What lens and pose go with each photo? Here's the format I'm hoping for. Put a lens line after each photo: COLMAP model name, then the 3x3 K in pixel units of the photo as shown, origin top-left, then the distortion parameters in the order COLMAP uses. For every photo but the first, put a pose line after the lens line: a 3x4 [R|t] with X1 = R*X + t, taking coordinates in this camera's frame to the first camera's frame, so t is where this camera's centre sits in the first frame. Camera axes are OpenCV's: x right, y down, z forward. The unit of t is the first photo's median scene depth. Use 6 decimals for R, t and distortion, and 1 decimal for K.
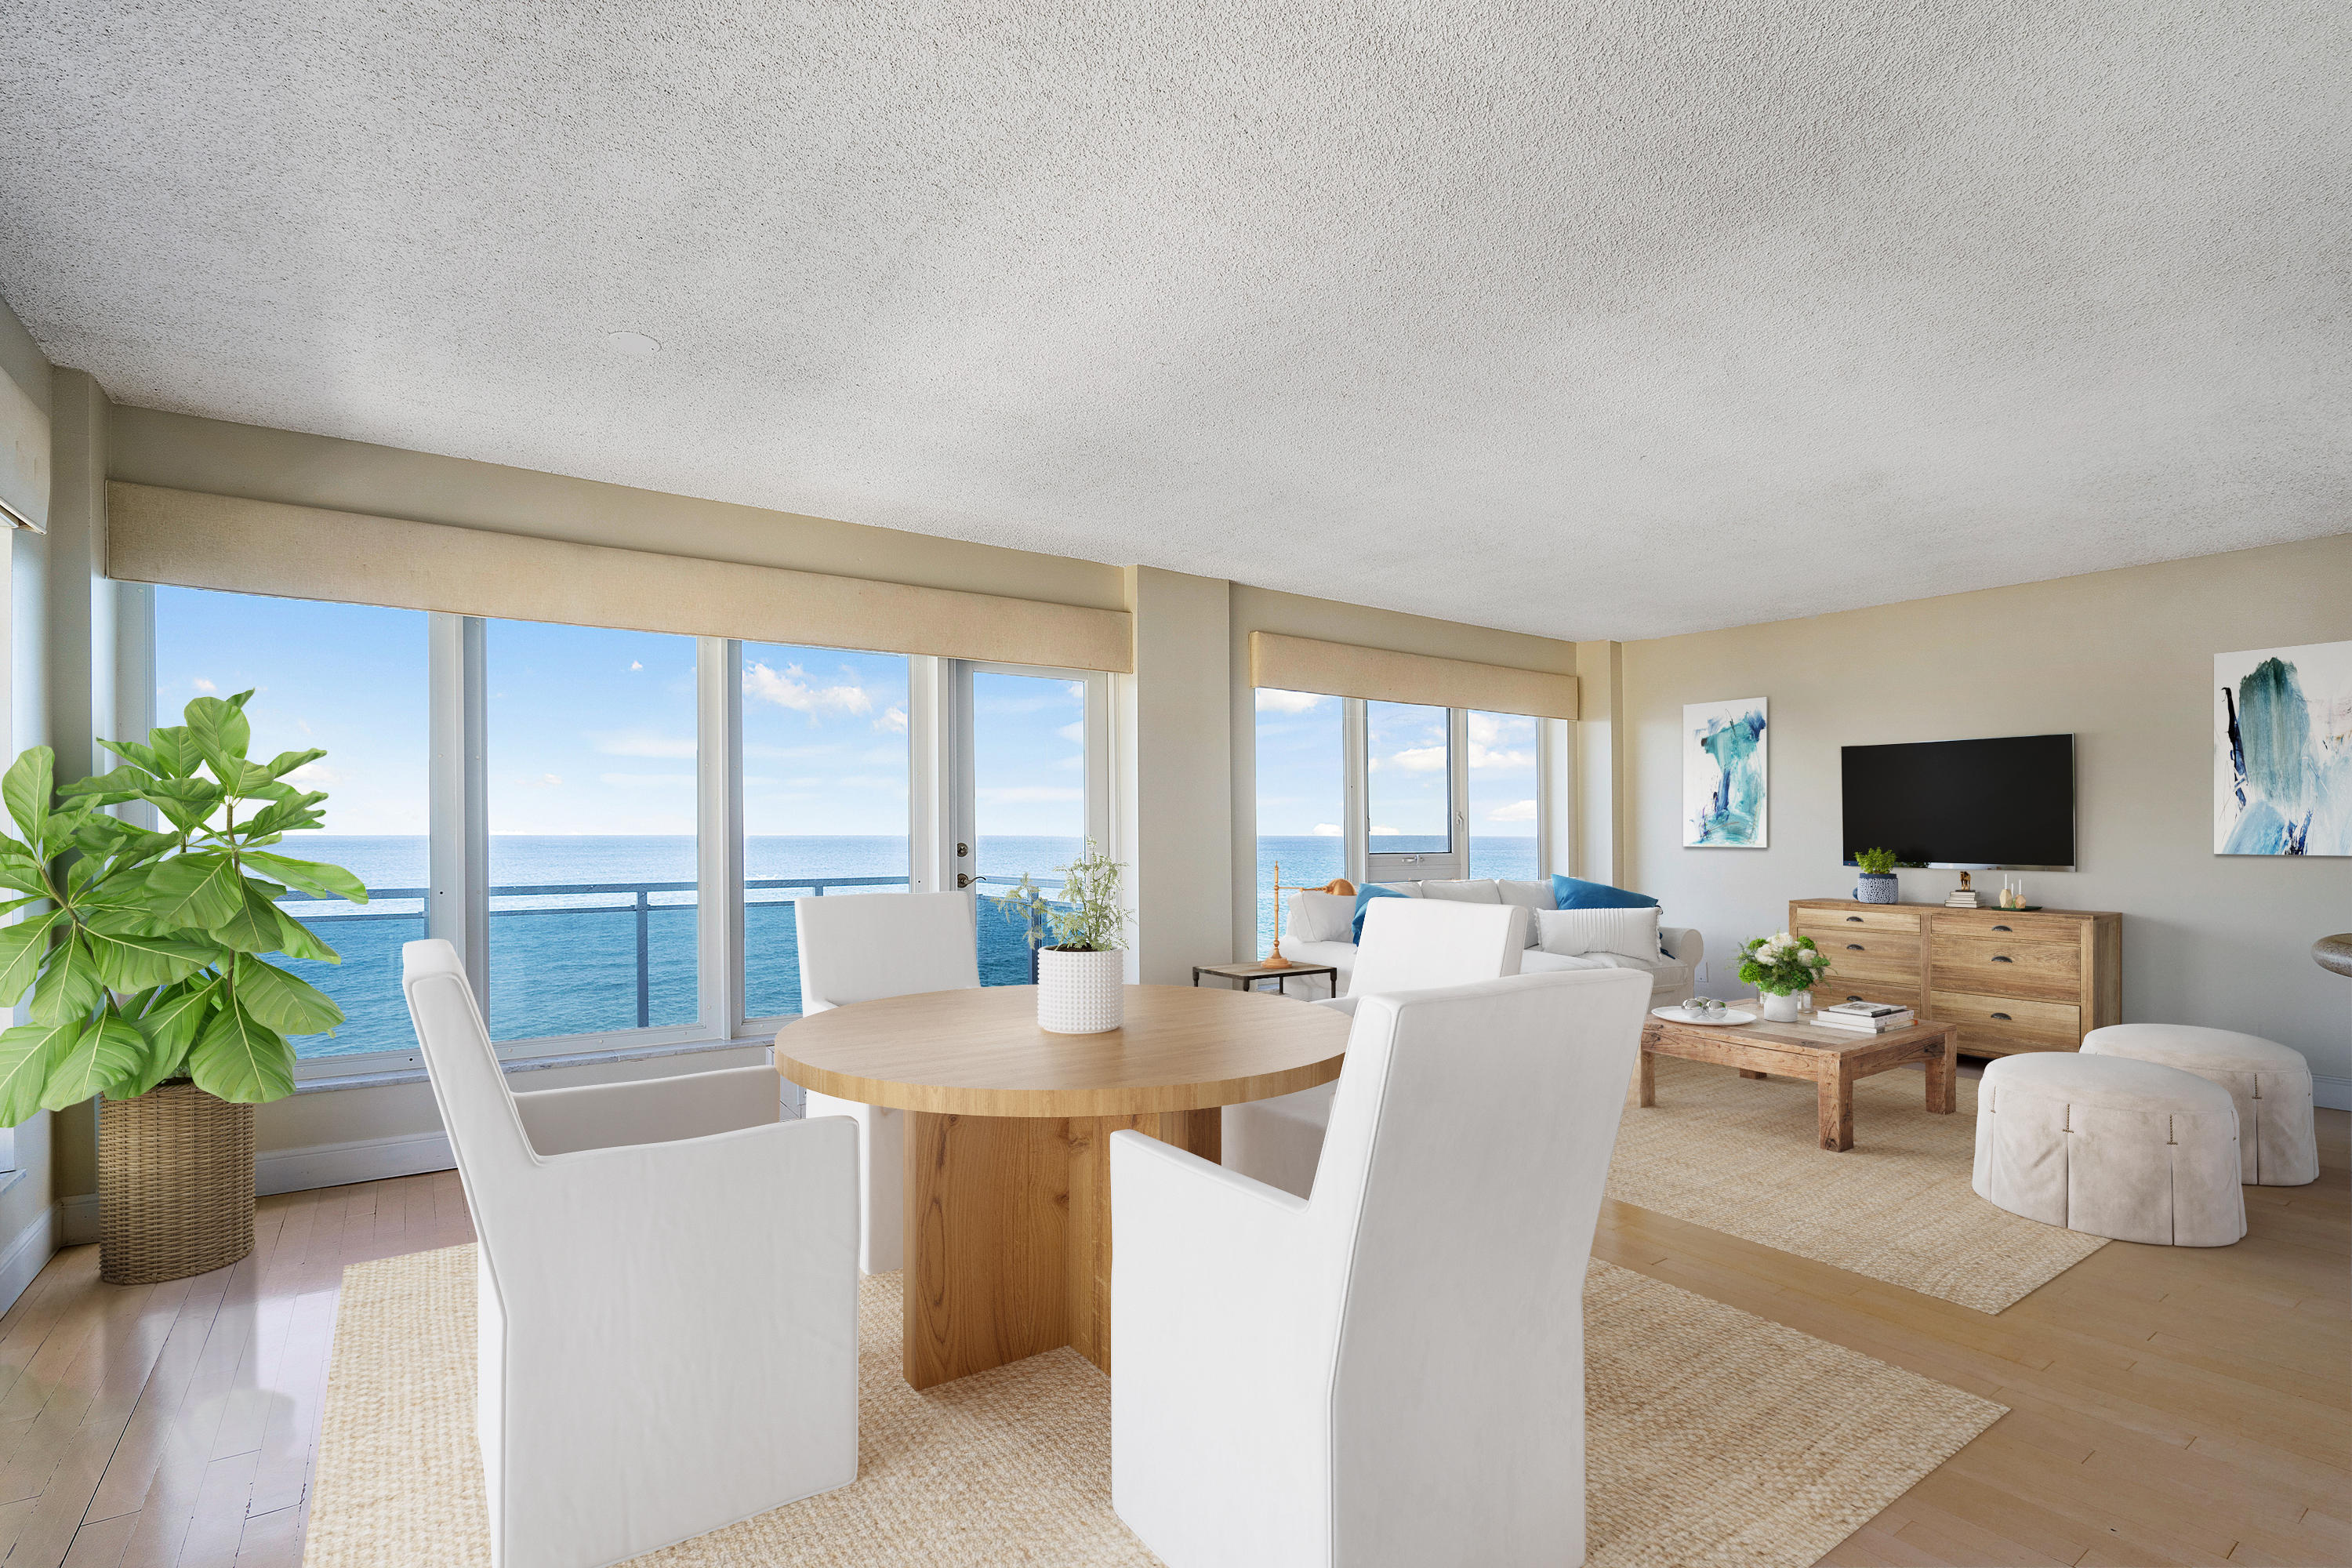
lens RADIAL K [[1078.0, 0, 1118.5], [0, 1078.0, 837.2], [0, 0, 1]] dist [0.006745, -0.000527]
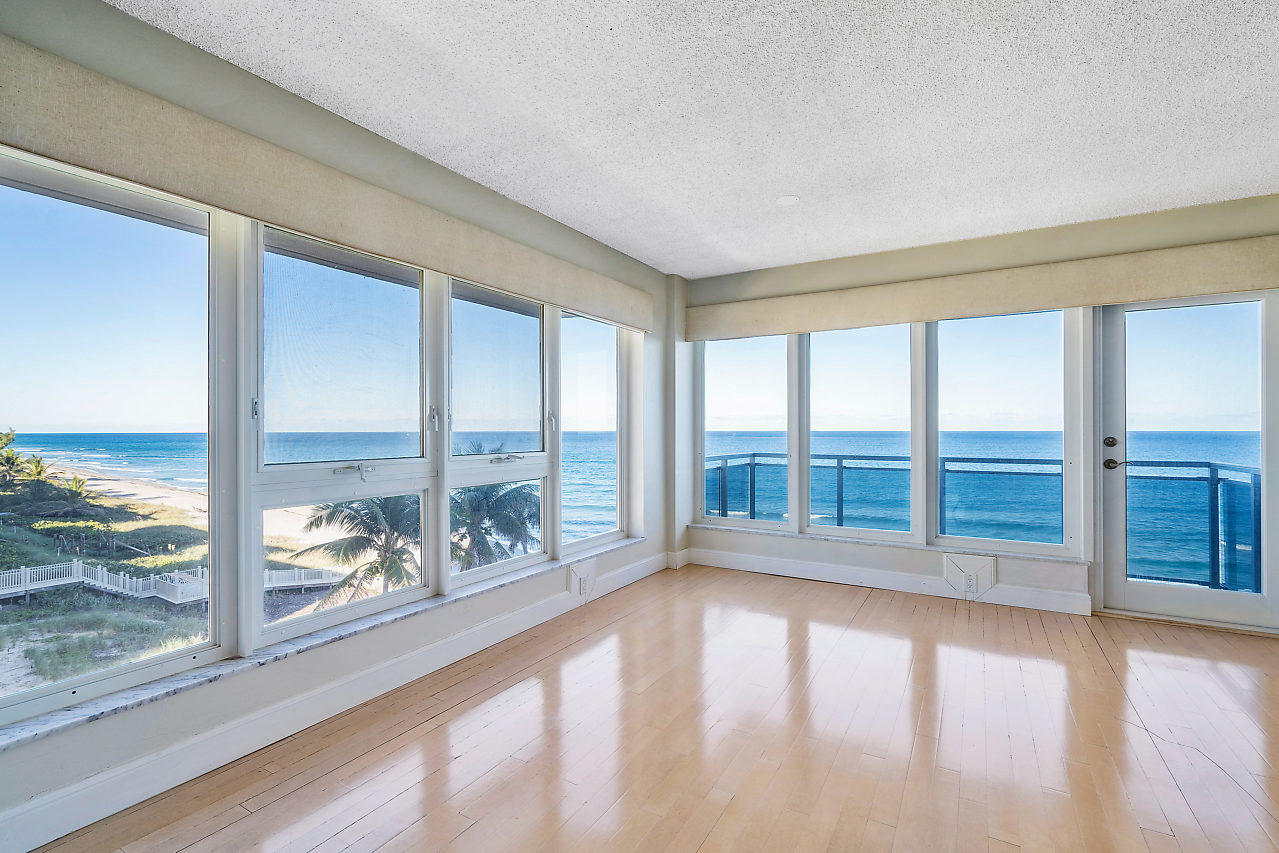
lens RADIAL K [[586.2, 0, 632.4], [0, 586.2, 427.3], [0, 0, 1]] dist [0.006745, -0.000527]
pose [[0.447683, -0.005184, -0.894177, 0.257072], [-0.001212, 0.999979, -0.006404, -0.001557], [0.894191, 0.003951, 0.447667, 0.117812]]
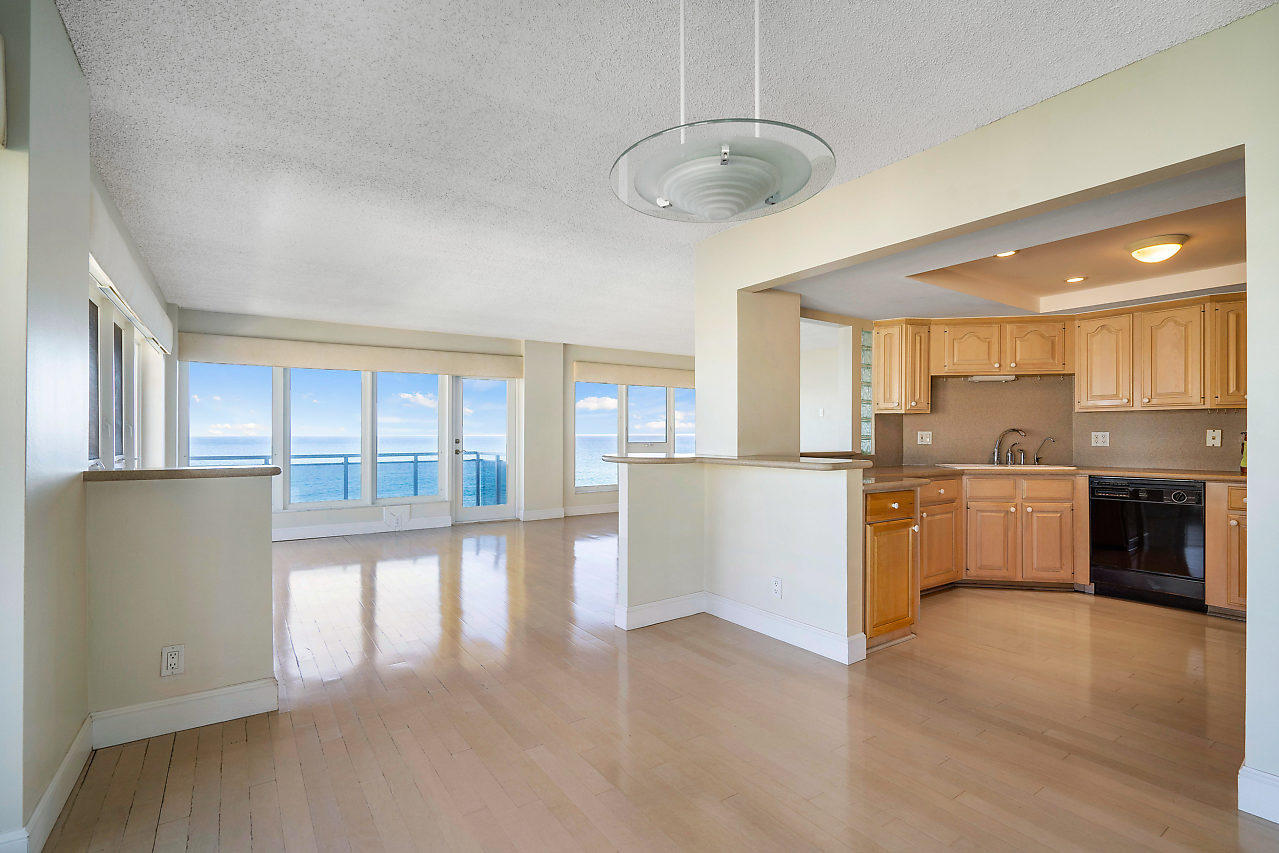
lens RADIAL K [[586.2, 0, 648.3], [0, 586.2, 430.1], [0, 0, 1]] dist [0.006745, -0.000527]
pose [[0.998859, -0.001734, 0.047722, 0.290870], [0.002256, 0.999938, -0.010879, -0.000408], [-0.047700, 0.010974, 0.998801, -0.590652]]
